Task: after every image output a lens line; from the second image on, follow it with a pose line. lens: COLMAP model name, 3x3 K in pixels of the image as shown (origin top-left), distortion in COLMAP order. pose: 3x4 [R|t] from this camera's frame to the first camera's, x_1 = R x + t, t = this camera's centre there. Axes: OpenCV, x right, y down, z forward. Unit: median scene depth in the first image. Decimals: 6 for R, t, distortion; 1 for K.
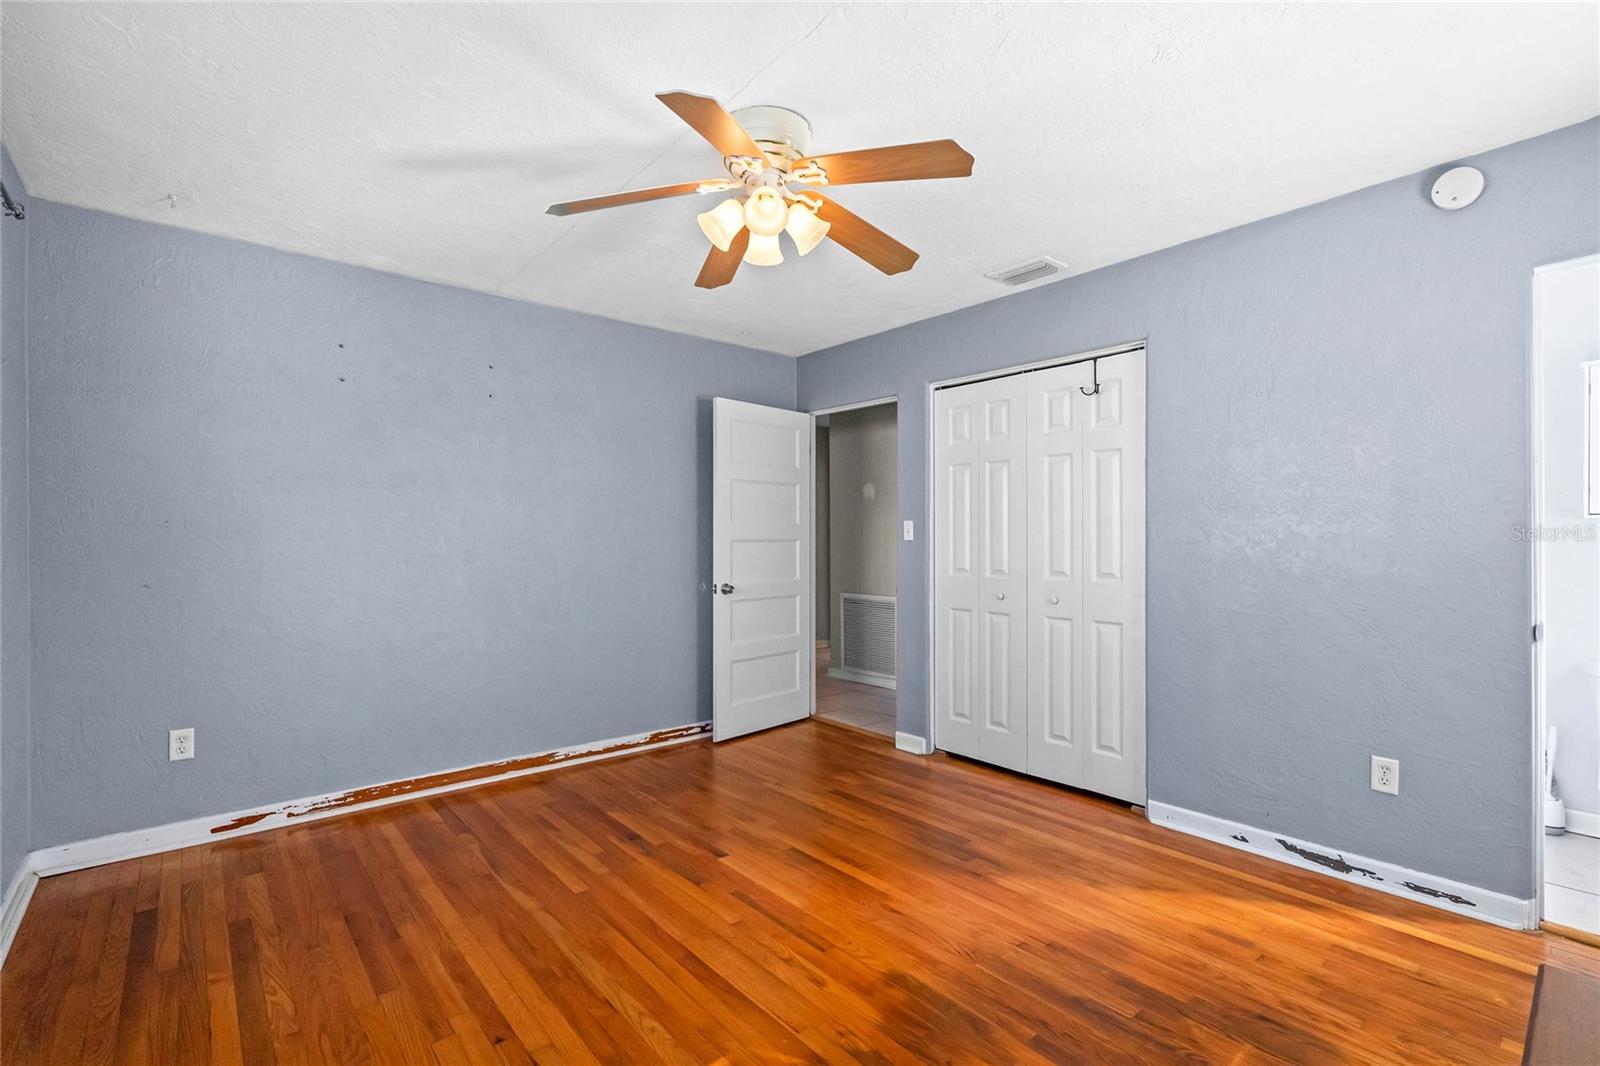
lens RADIAL K [[738.1, 0, 800.5], [0, 738.1, 539.0], [0, 0, 1]] dist [-0.001563, 0.000655]
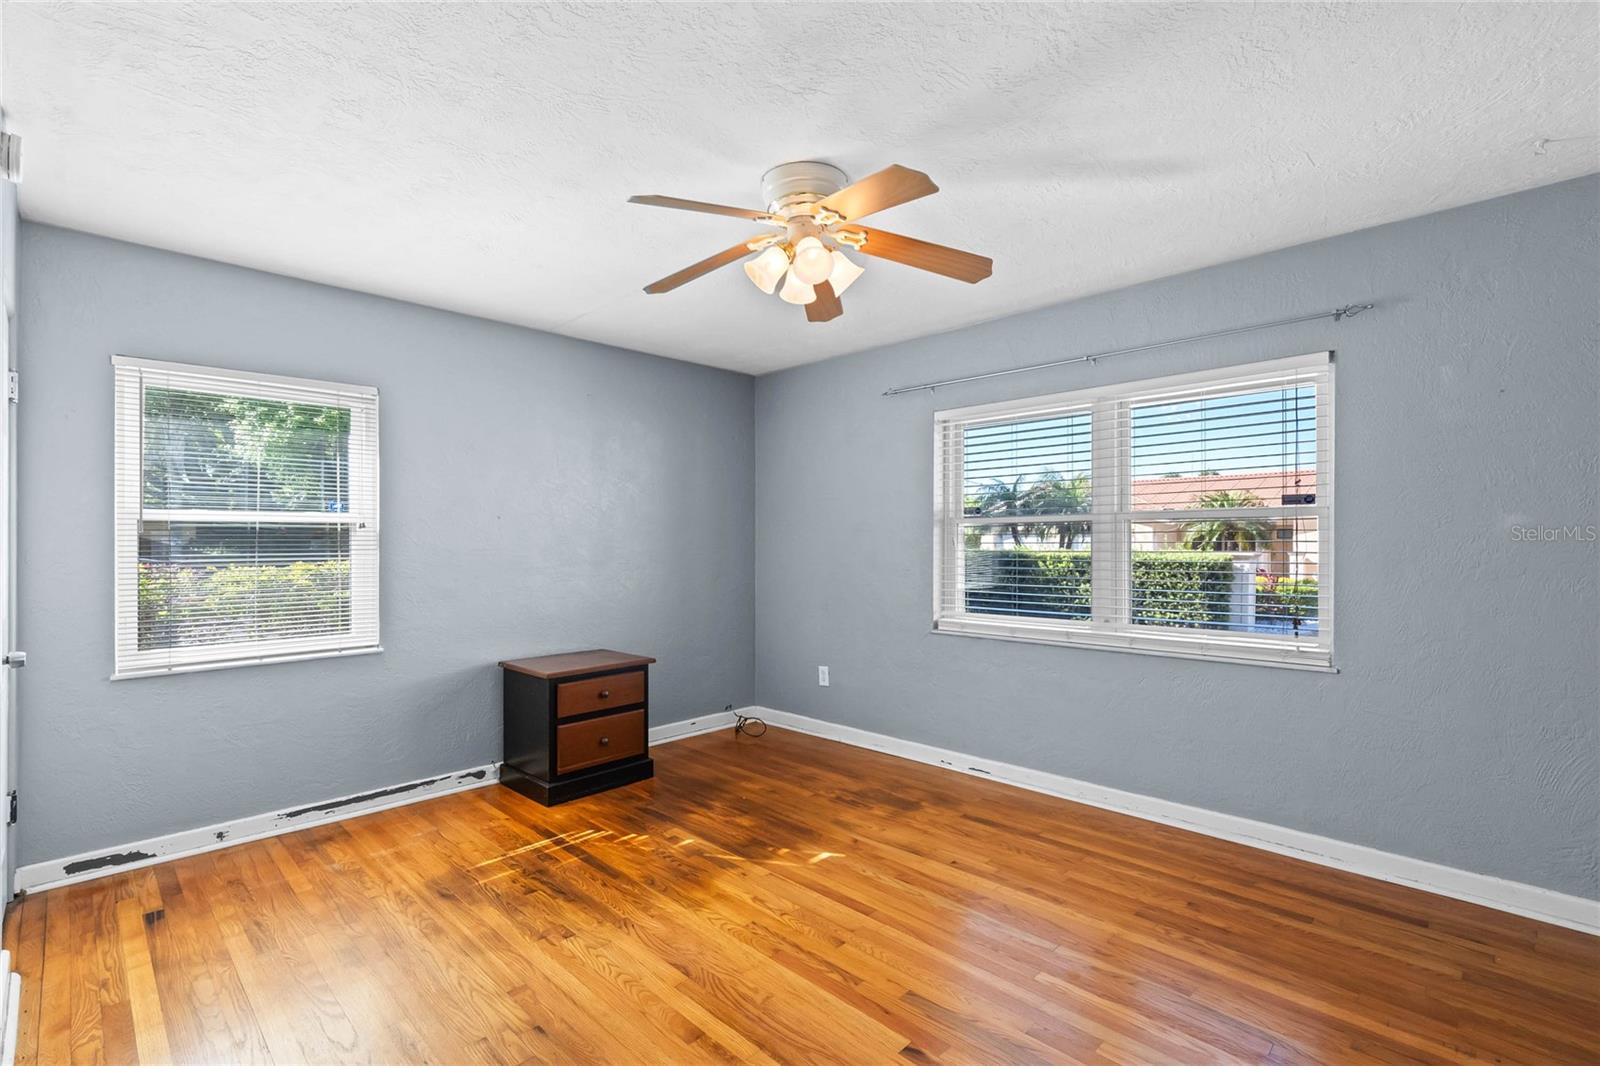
lens RADIAL K [[738.1, 0, 801.9], [0, 738.1, 537.7], [0, 0, 1]] dist [-0.001563, 0.000655]
pose [[-0.995544, 0.001681, -0.094284, 0.066565], [0.002852, 0.999920, -0.012296, -0.017739], [0.094256, -0.012510, -0.995469, 2.285484]]
